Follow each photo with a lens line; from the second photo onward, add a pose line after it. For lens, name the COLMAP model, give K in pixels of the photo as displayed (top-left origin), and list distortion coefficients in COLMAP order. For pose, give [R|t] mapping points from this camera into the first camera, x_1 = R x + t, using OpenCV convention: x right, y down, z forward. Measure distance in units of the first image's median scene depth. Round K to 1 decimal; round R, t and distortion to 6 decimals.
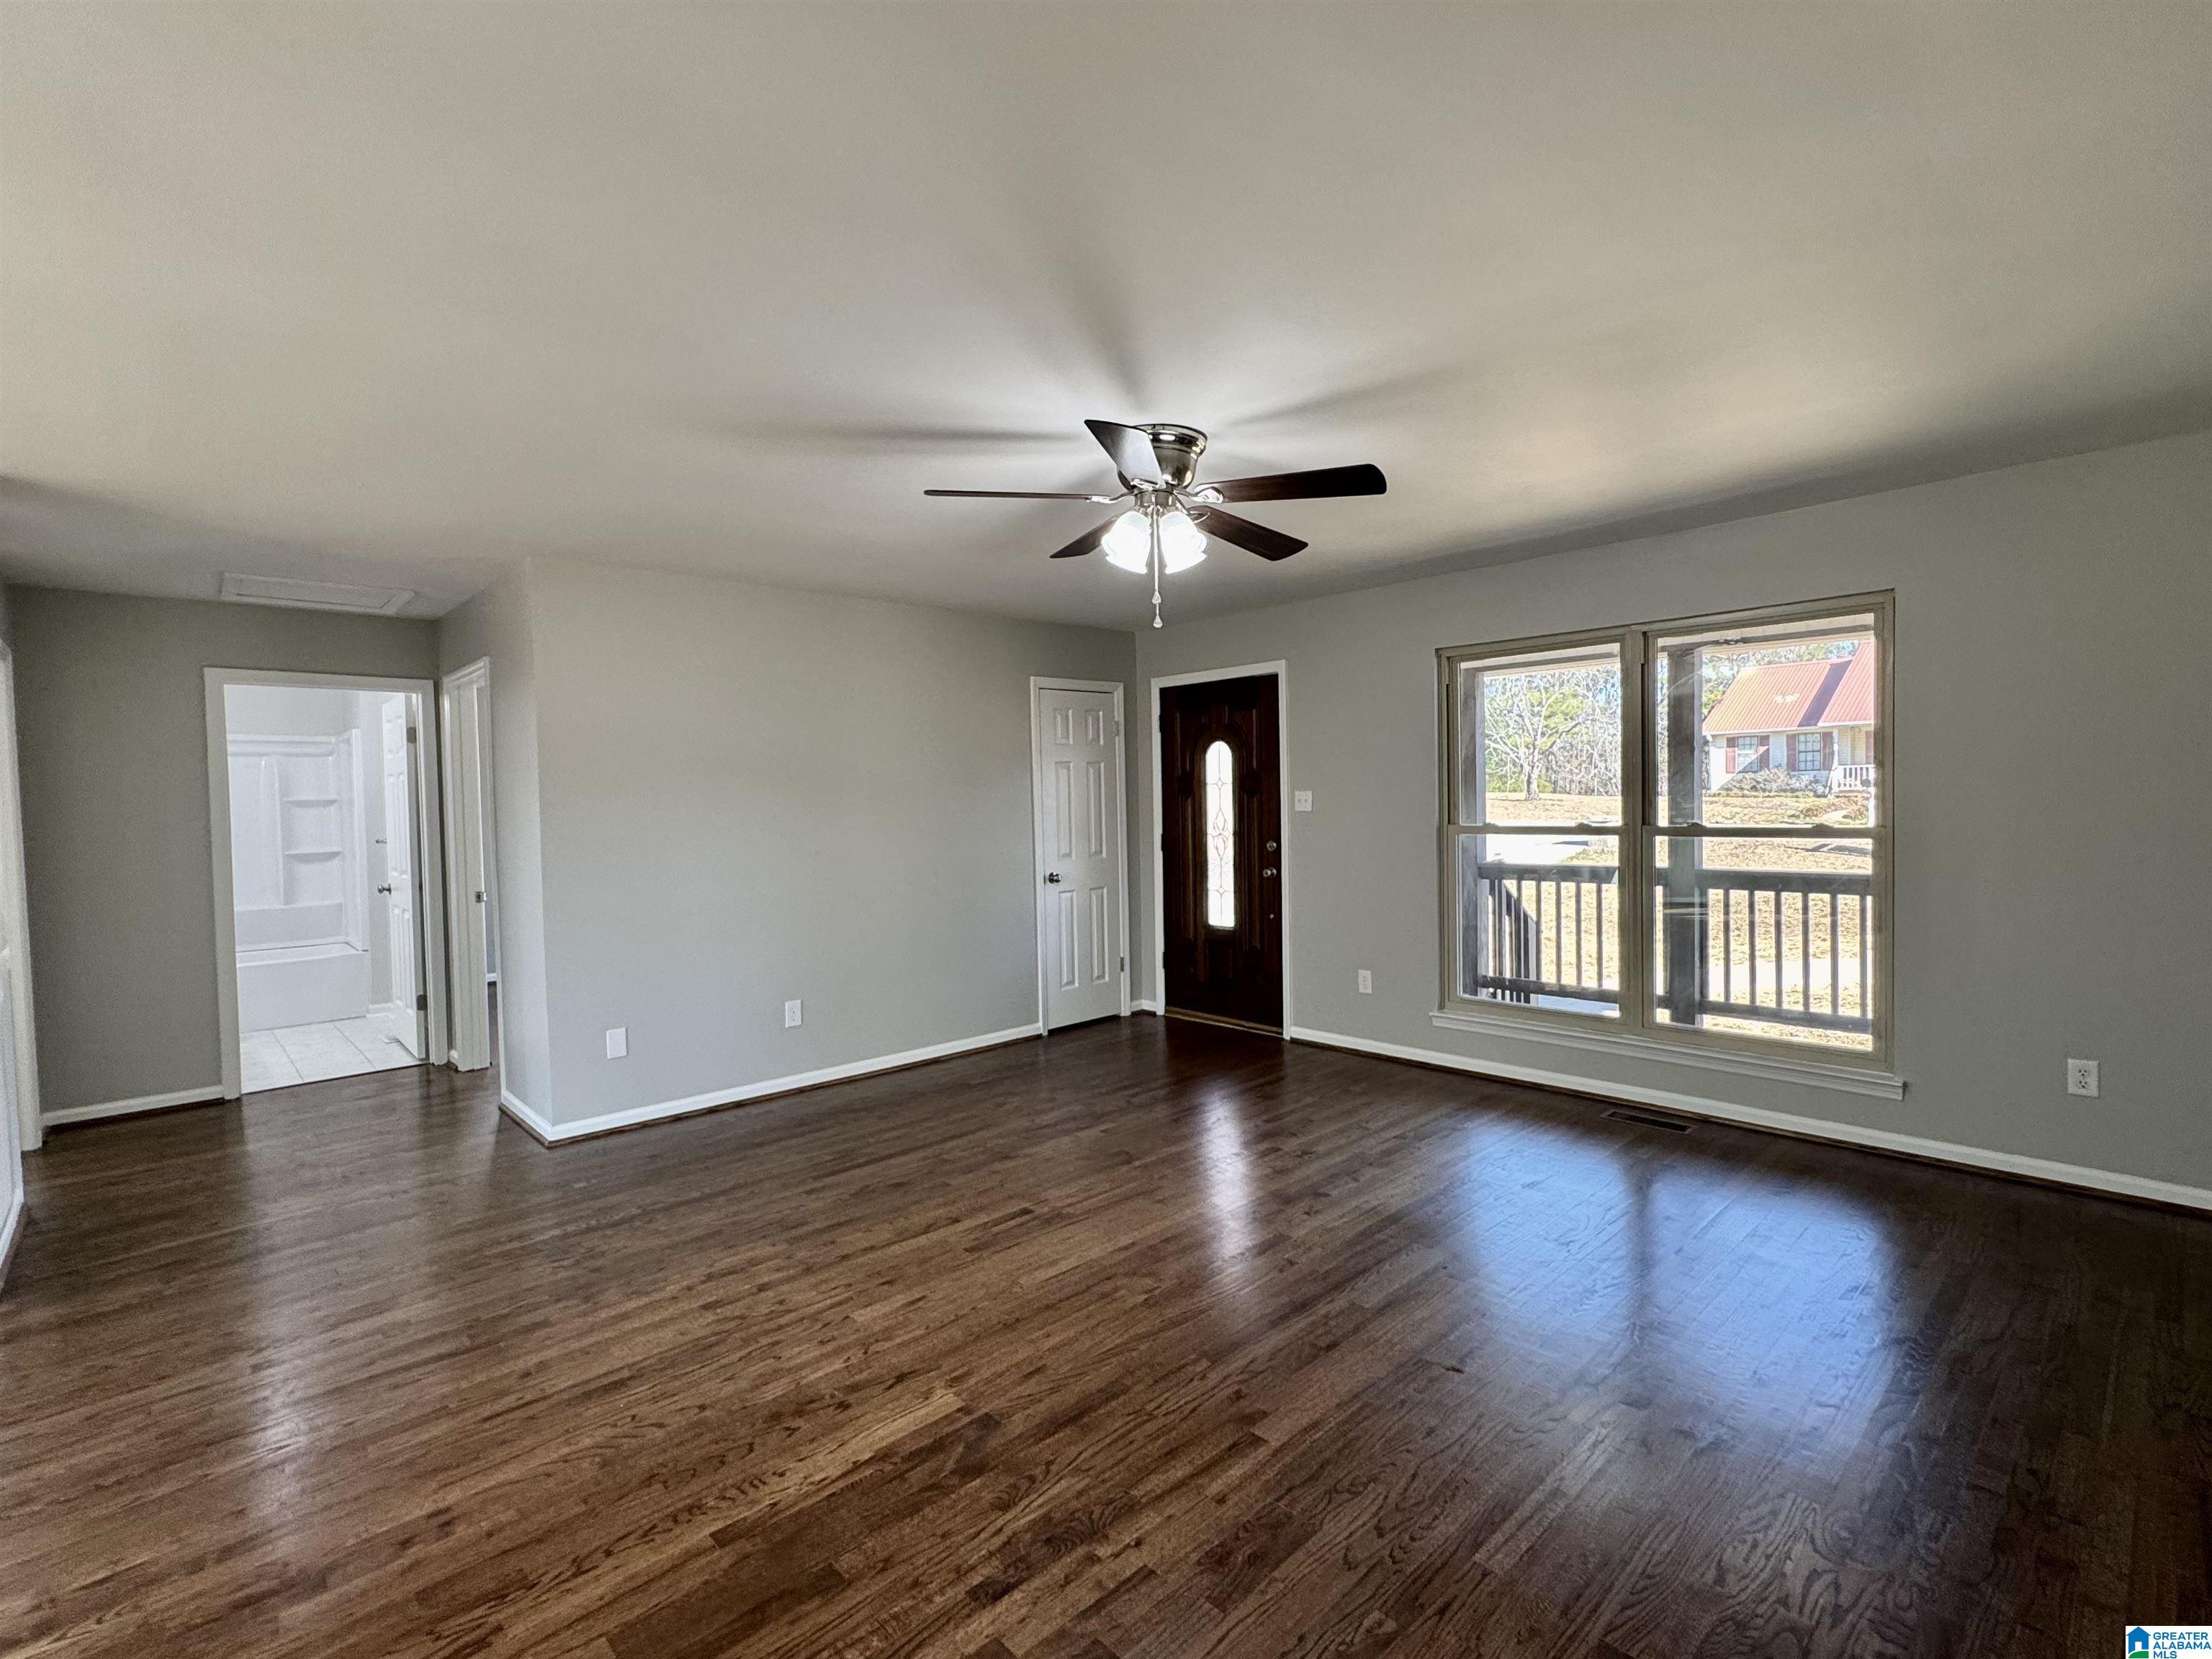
lens RADIAL K [[1027.0, 0, 1106.0], [0, 1027.0, 829.5], [0, 0, 1]] dist [-0.003306, 0.000149]
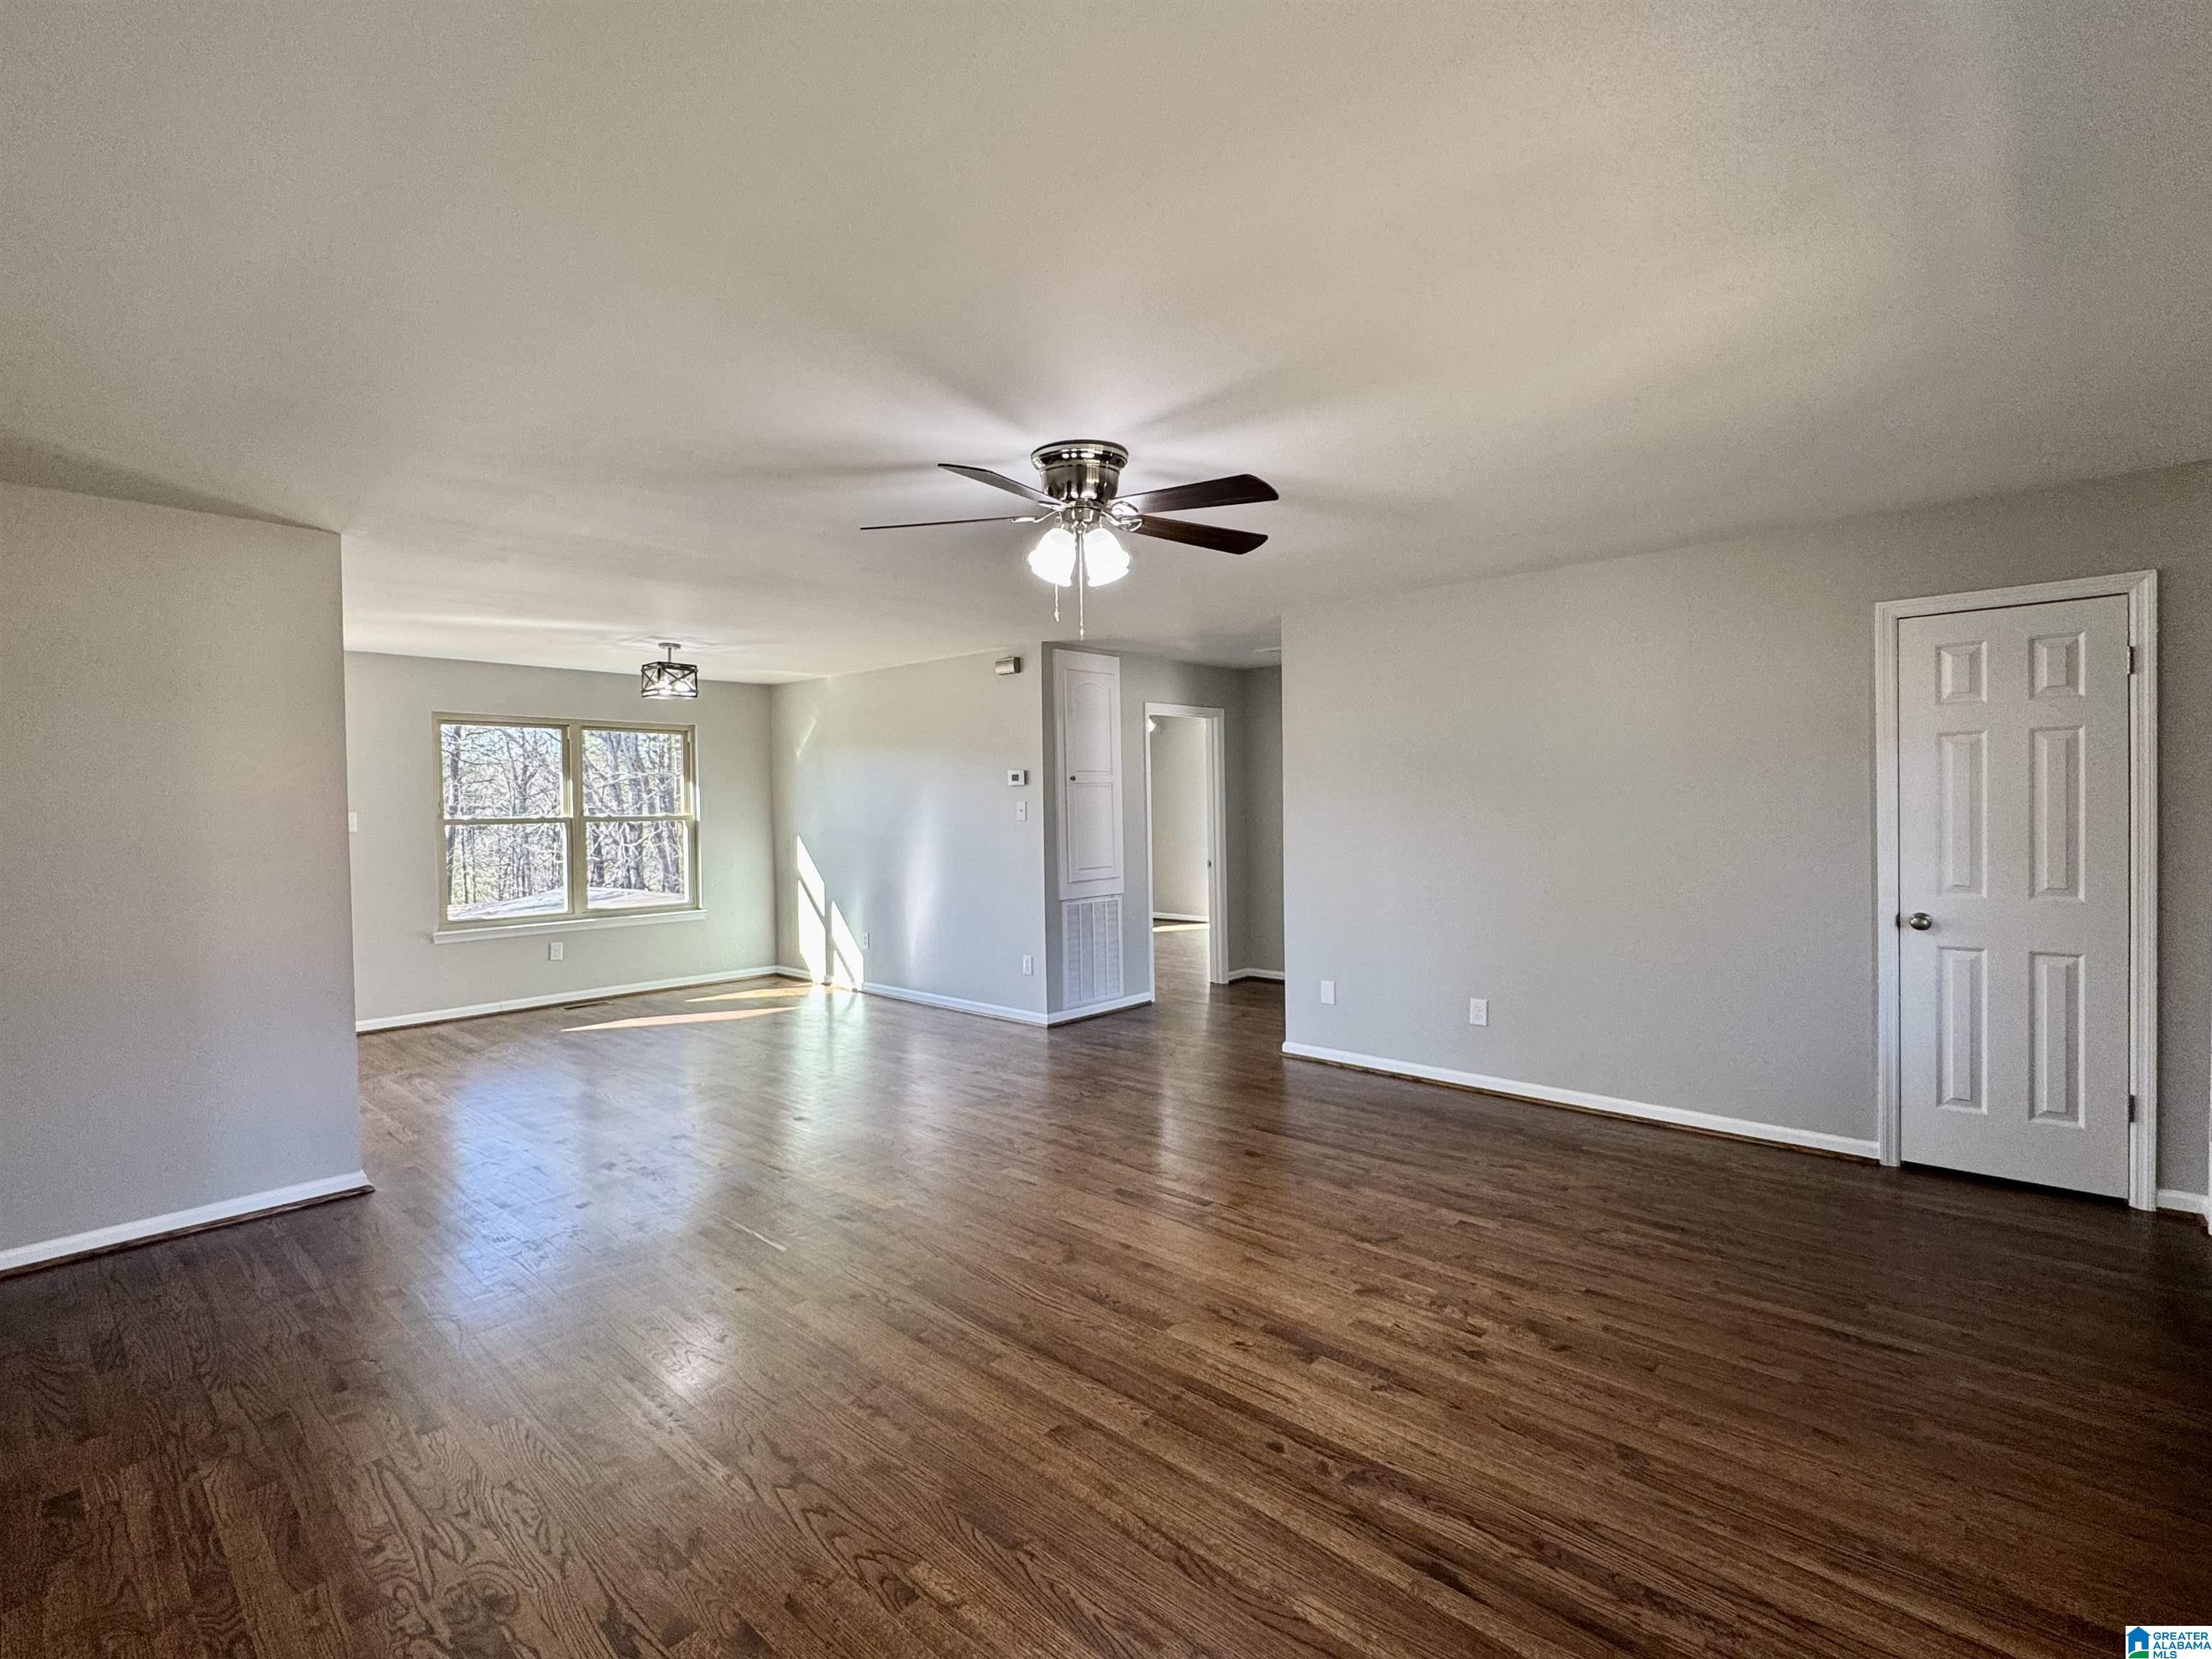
lens RADIAL K [[1023.2, 0, 1103.9], [0, 1023.2, 830.6], [0, 0, 1]] dist [-0.002175, 0.000276]
pose [[0.077539, 0.046593, -0.995900, 0.839644], [-0.018579, 0.998801, 0.045282, -0.042980], [0.996816, 0.014992, 0.078312, 0.739452]]
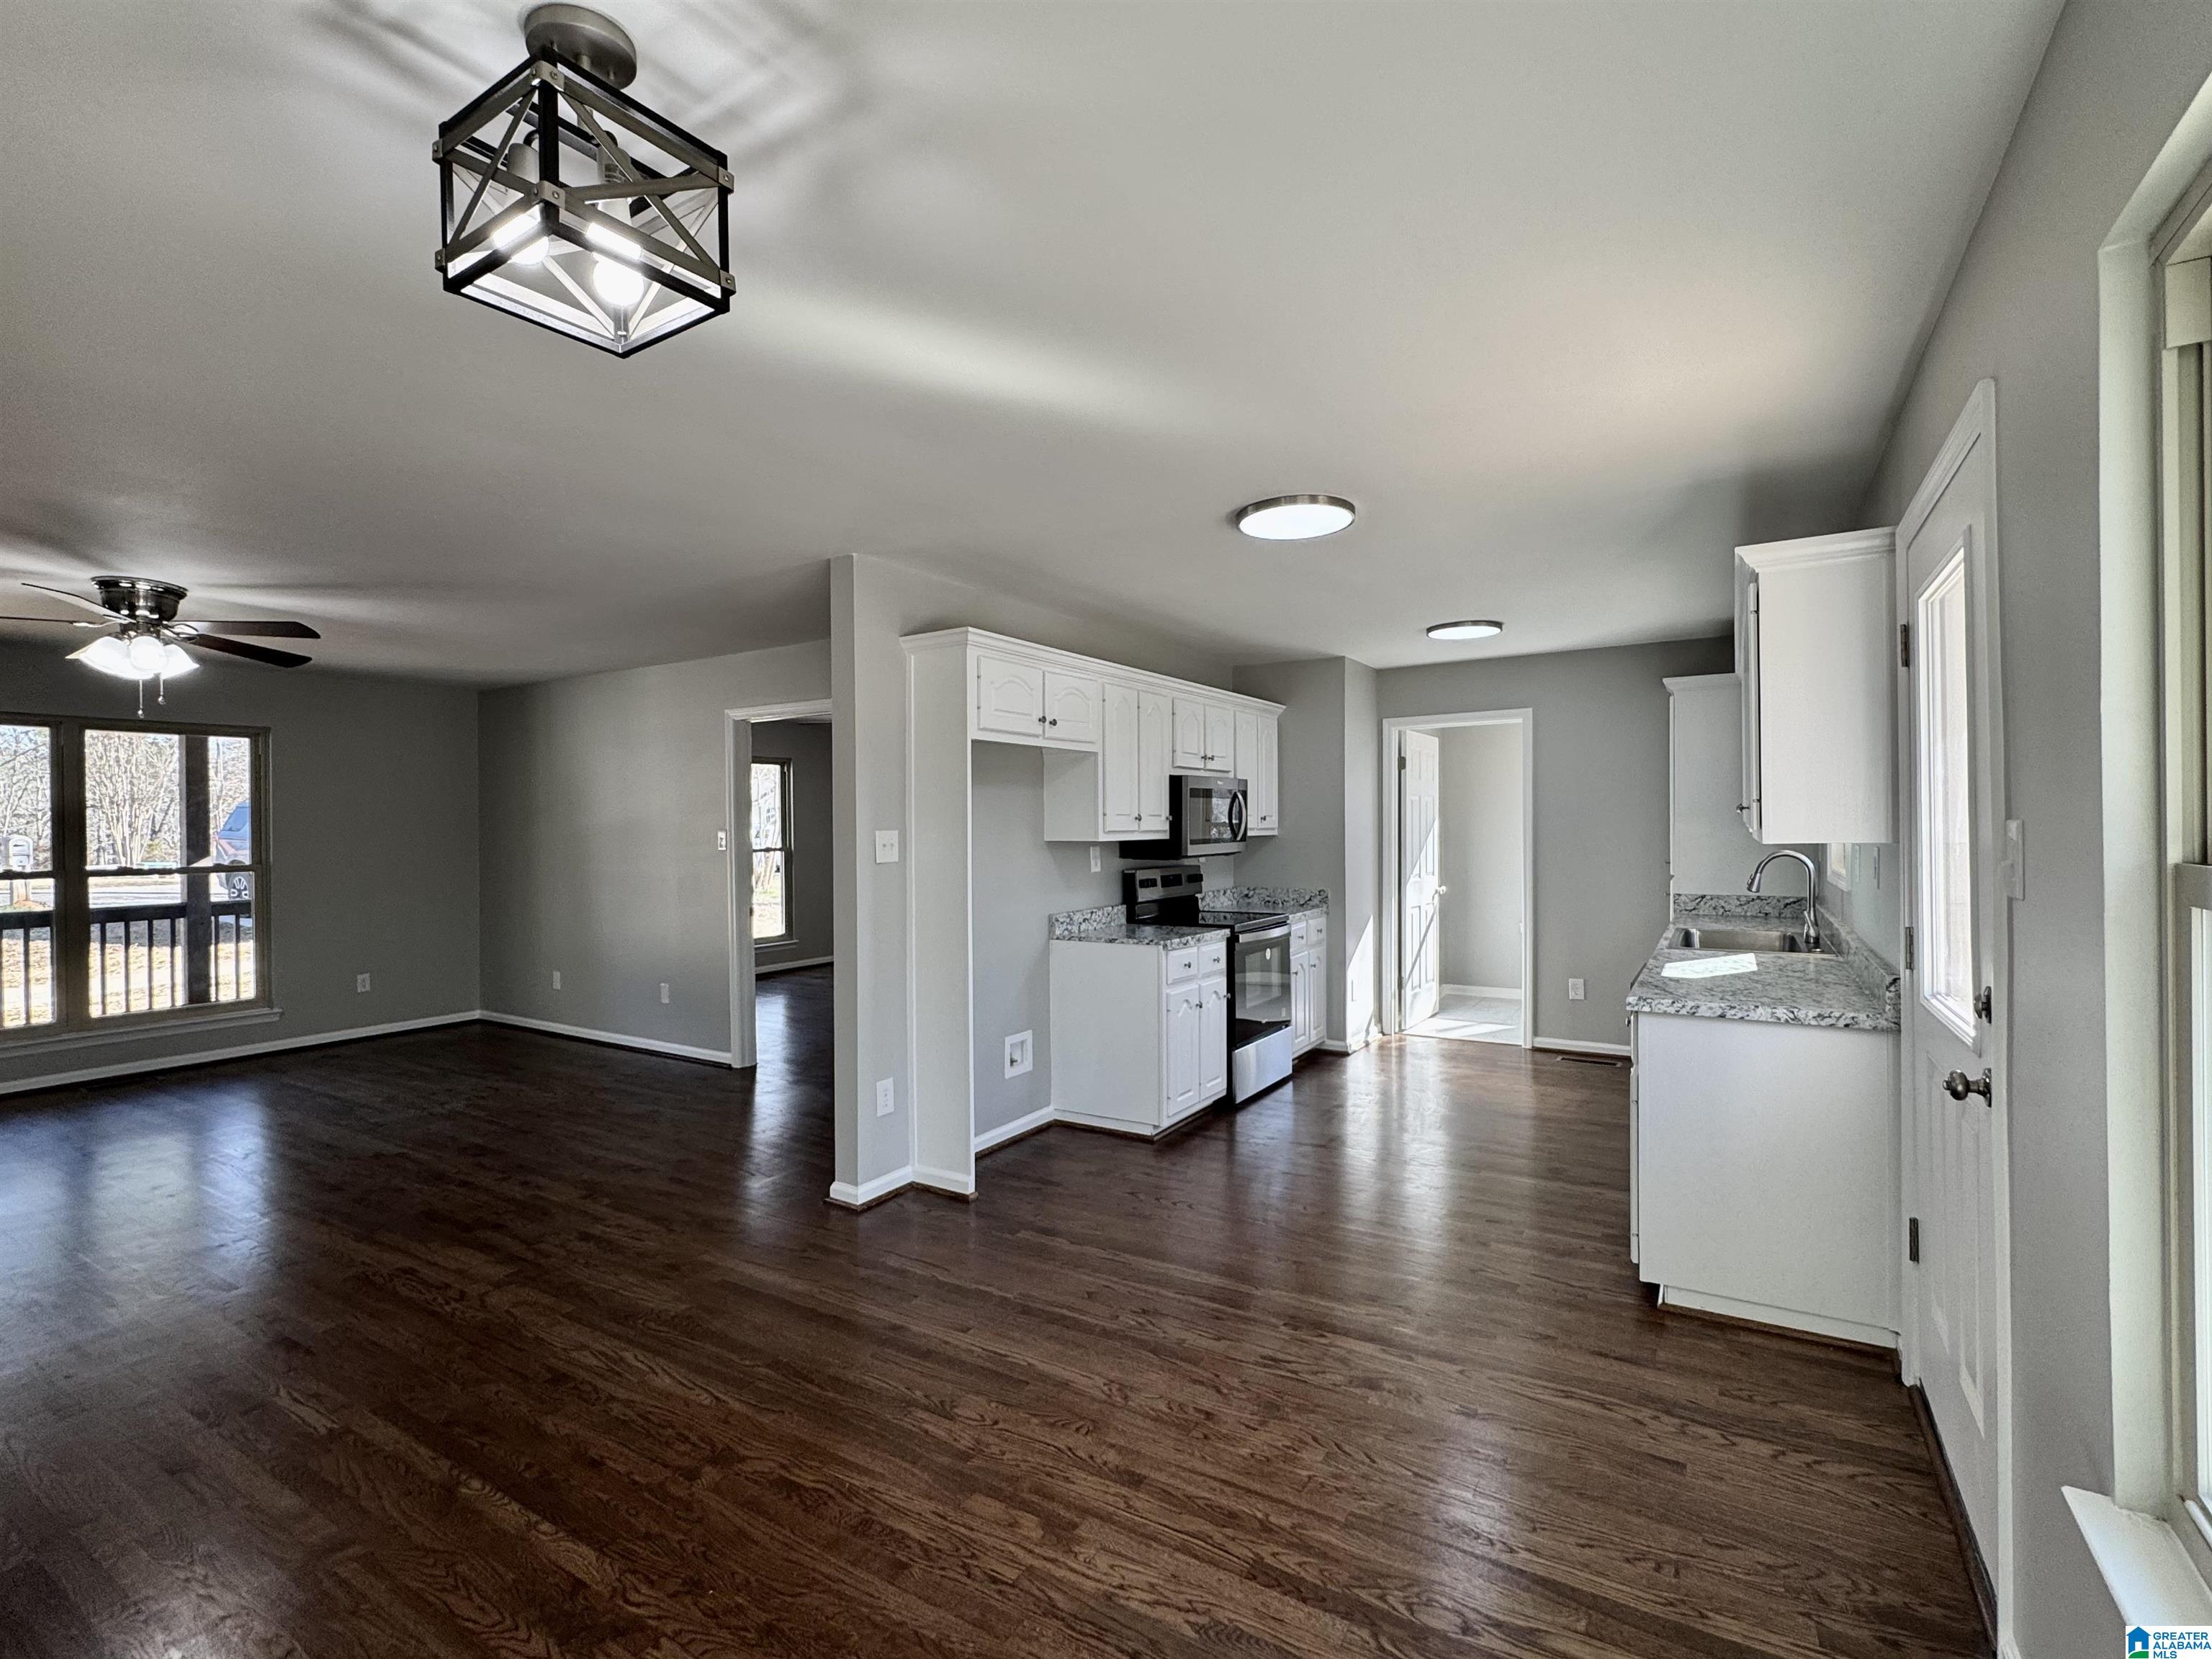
lens RADIAL K [[1027.0, 0, 1106.0], [0, 1027.0, 829.5], [0, 0, 1]] dist [-0.003306, 0.000149]
pose [[-0.261442, 0.018654, 0.965039, -1.269119], [0.046497, 0.998896, -0.006712, 0.017923], [-0.964099, 0.043116, -0.262021, 0.088443]]
